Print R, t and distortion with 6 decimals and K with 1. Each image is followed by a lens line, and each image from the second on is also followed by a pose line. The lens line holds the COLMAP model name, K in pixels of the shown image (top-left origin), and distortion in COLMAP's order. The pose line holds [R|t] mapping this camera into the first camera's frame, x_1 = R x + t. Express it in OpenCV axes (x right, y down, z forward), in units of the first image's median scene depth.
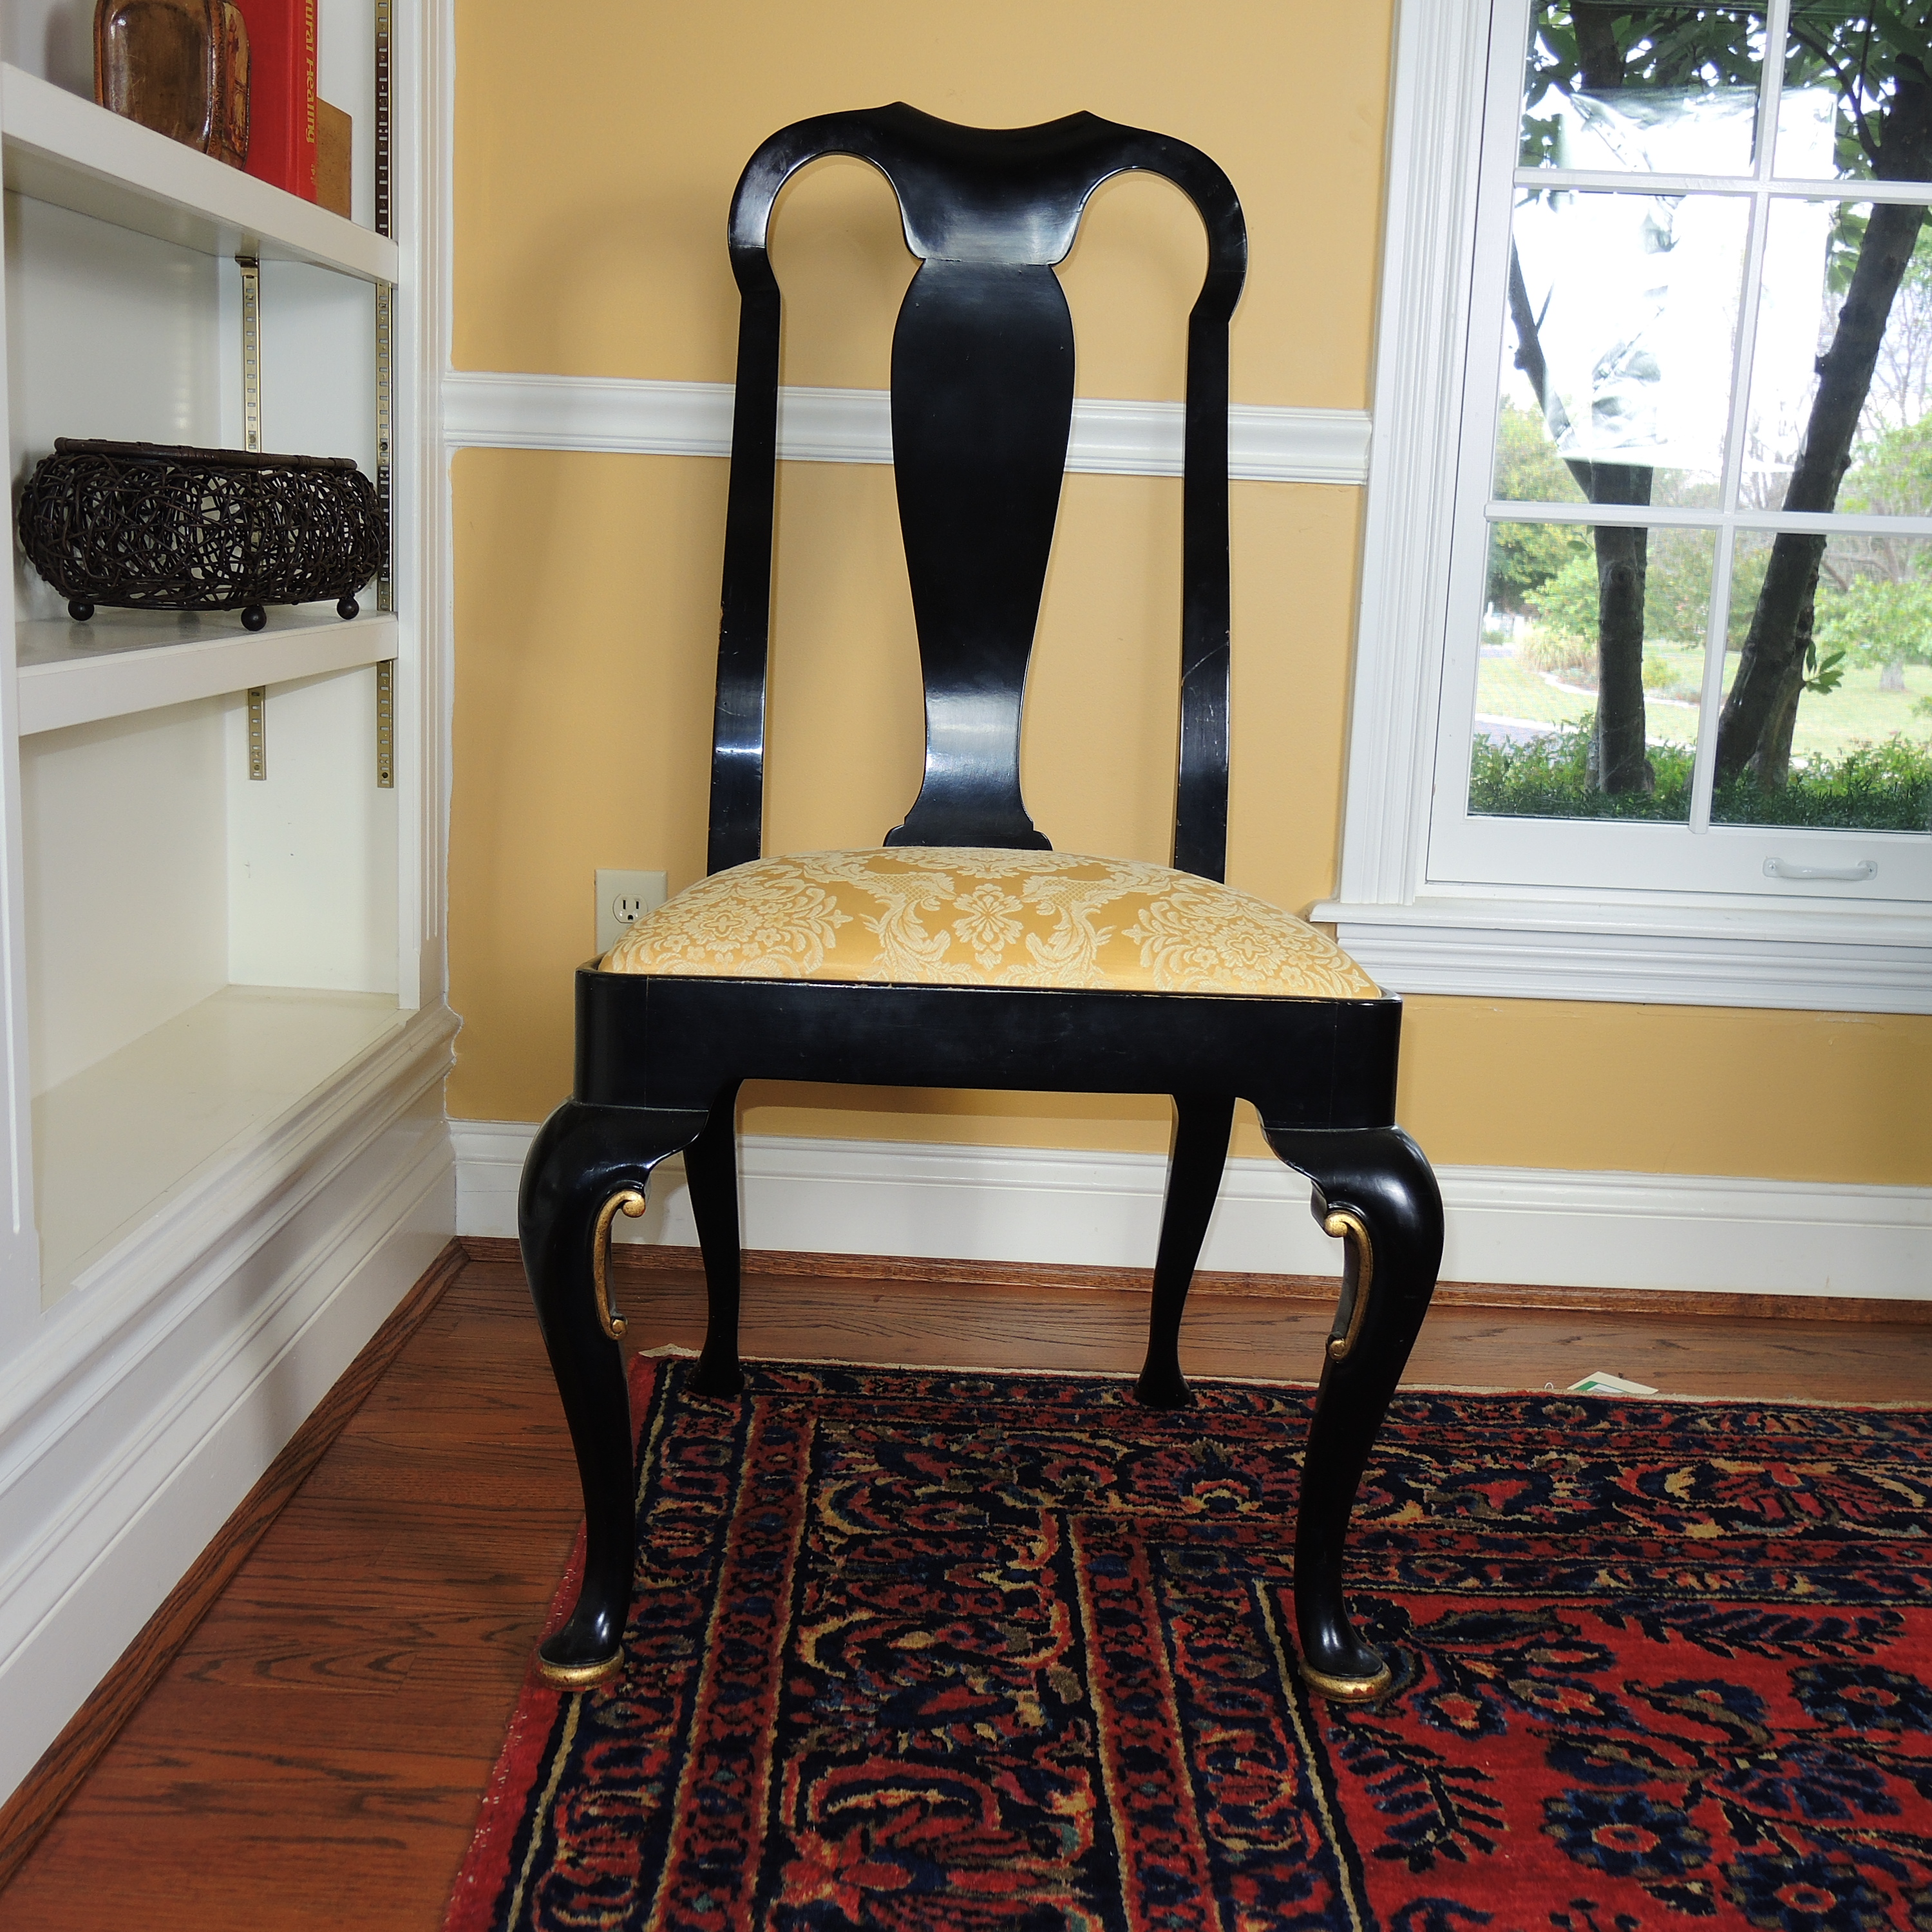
lens RADIAL K [[2319.0, 0, 973.7], [0, 2319.0, 970.8], [0, 0, 1]] dist [-0.020182, 0.000000]
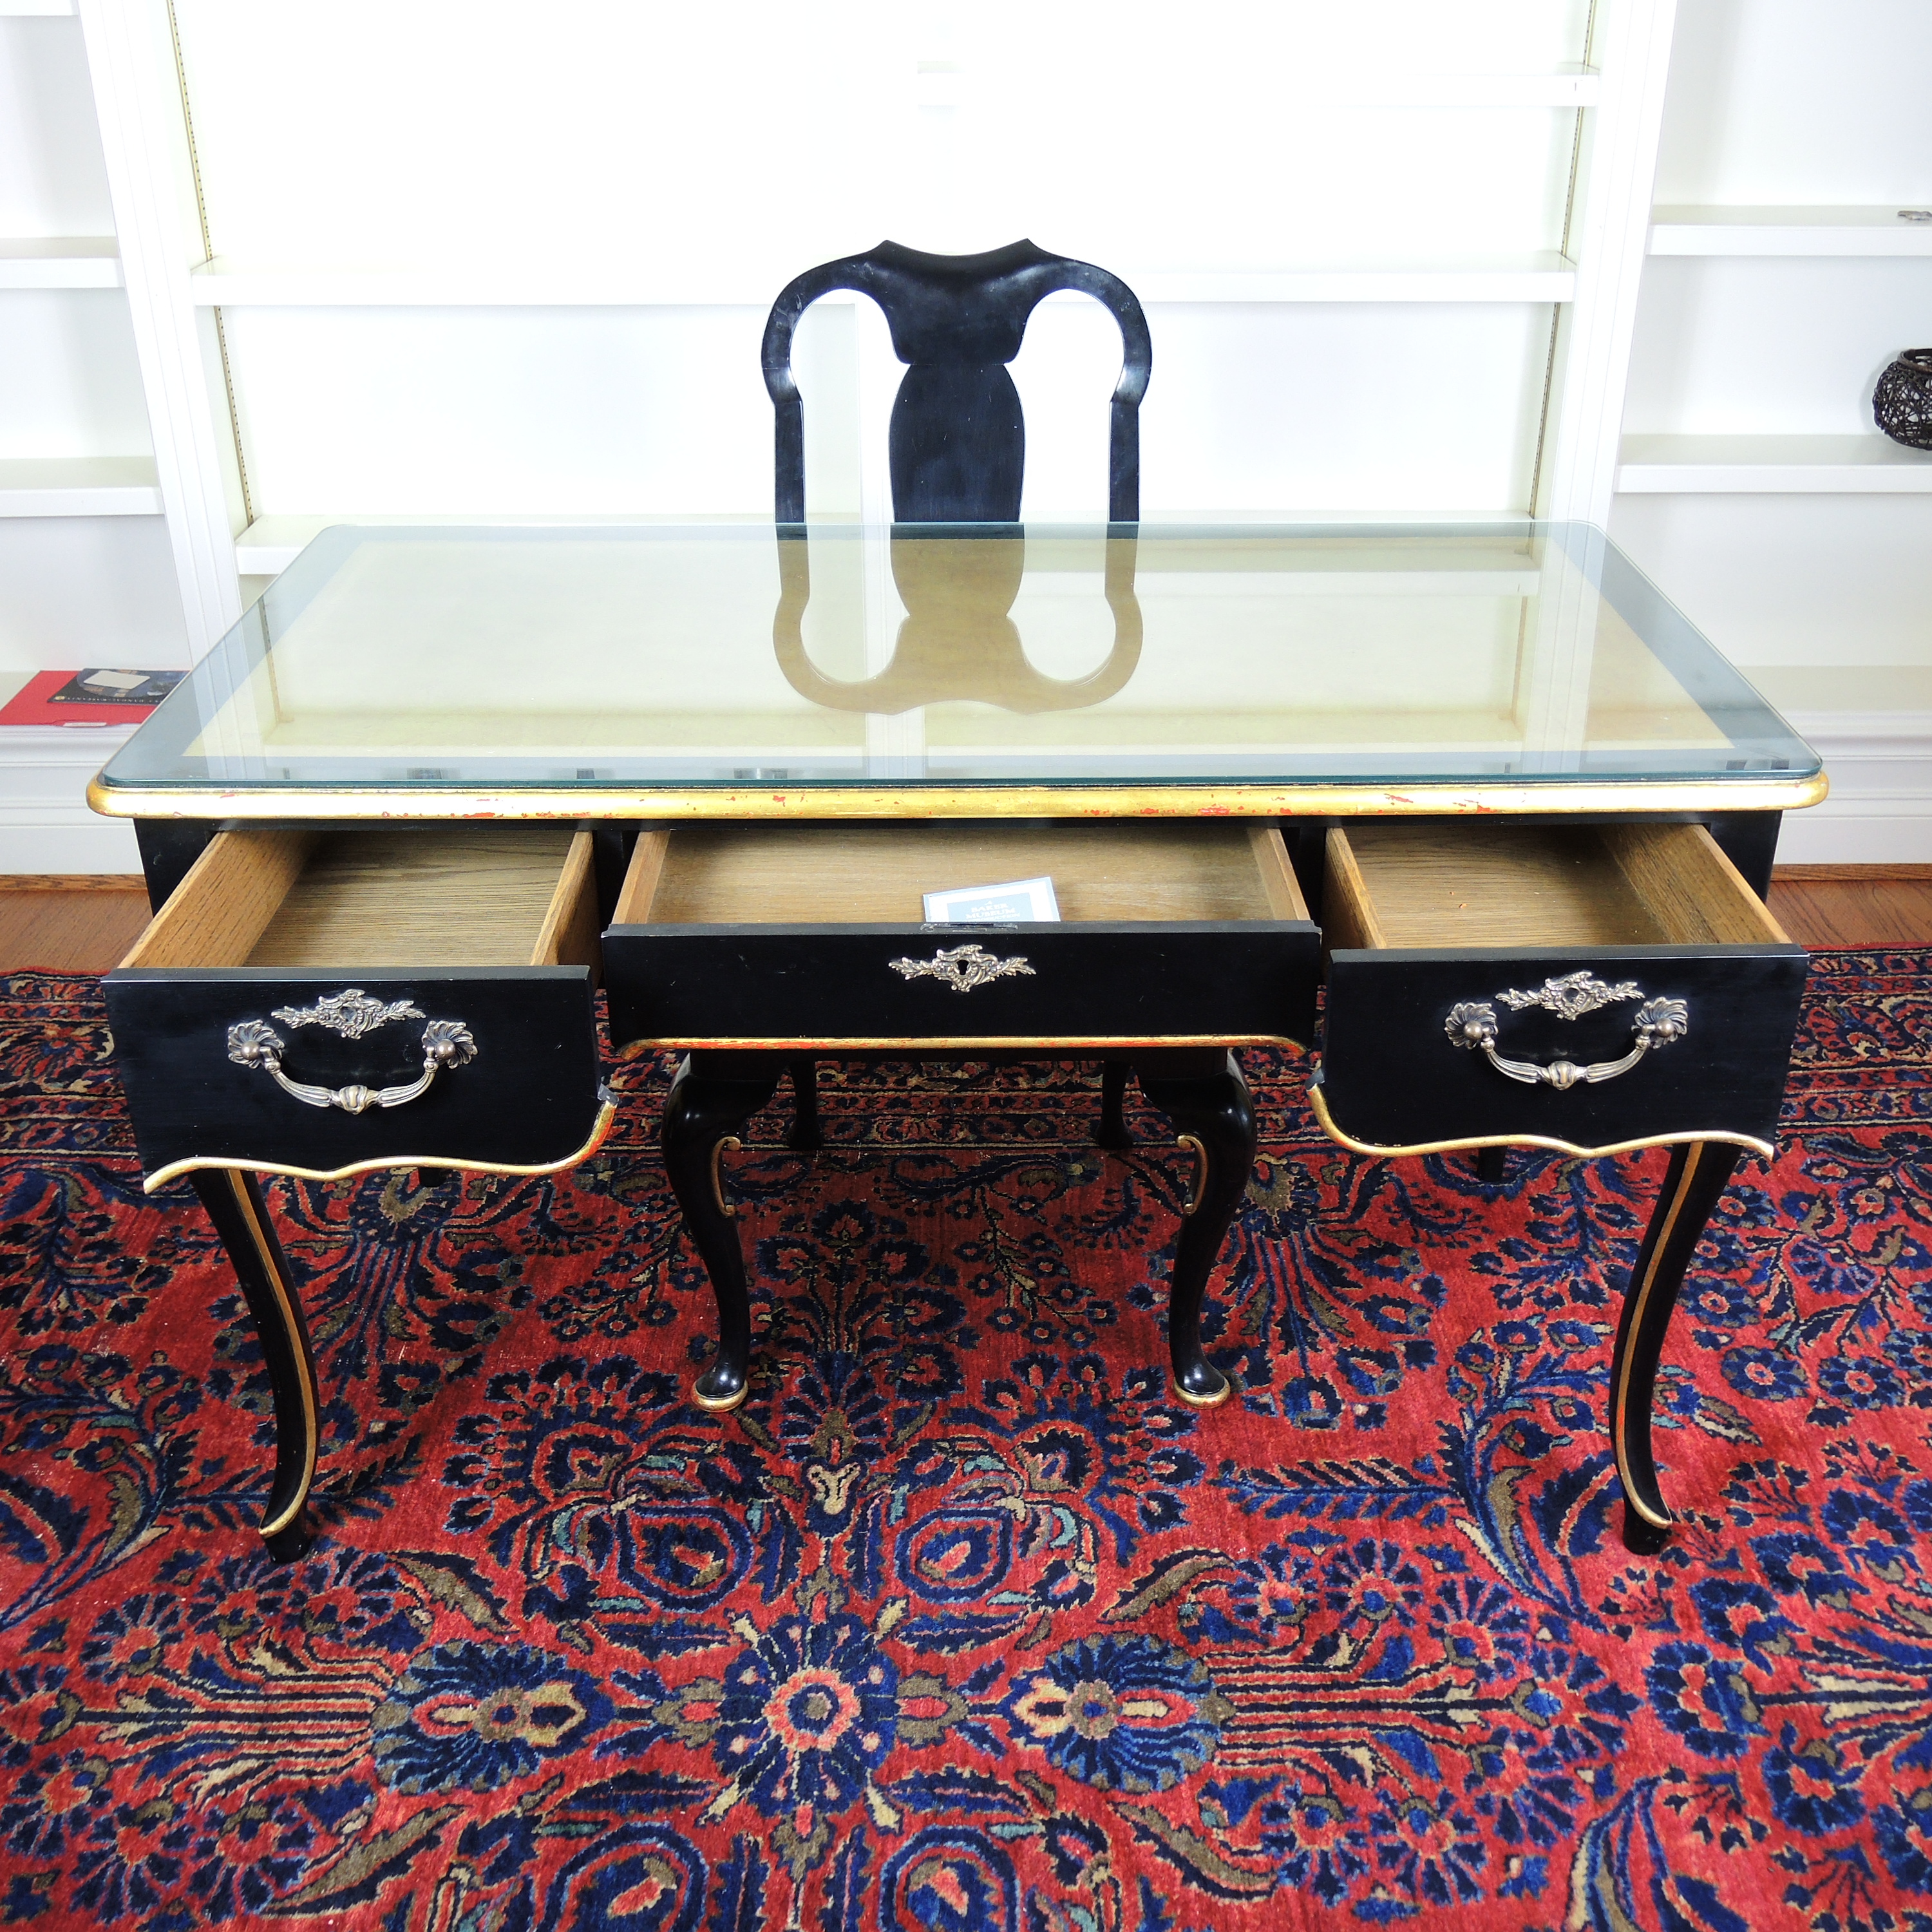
lens RADIAL K [[2149.3, 0, 967.1], [0, 2149.3, 971.2], [0, 0, 1]] dist [-0.021137, 0.000000]
pose [[0.027406, 0.425705, -0.904447, 1.461418], [-0.187507, 0.890916, 0.413654, -0.354341], [0.981881, 0.158254, 0.104239, 0.096097]]
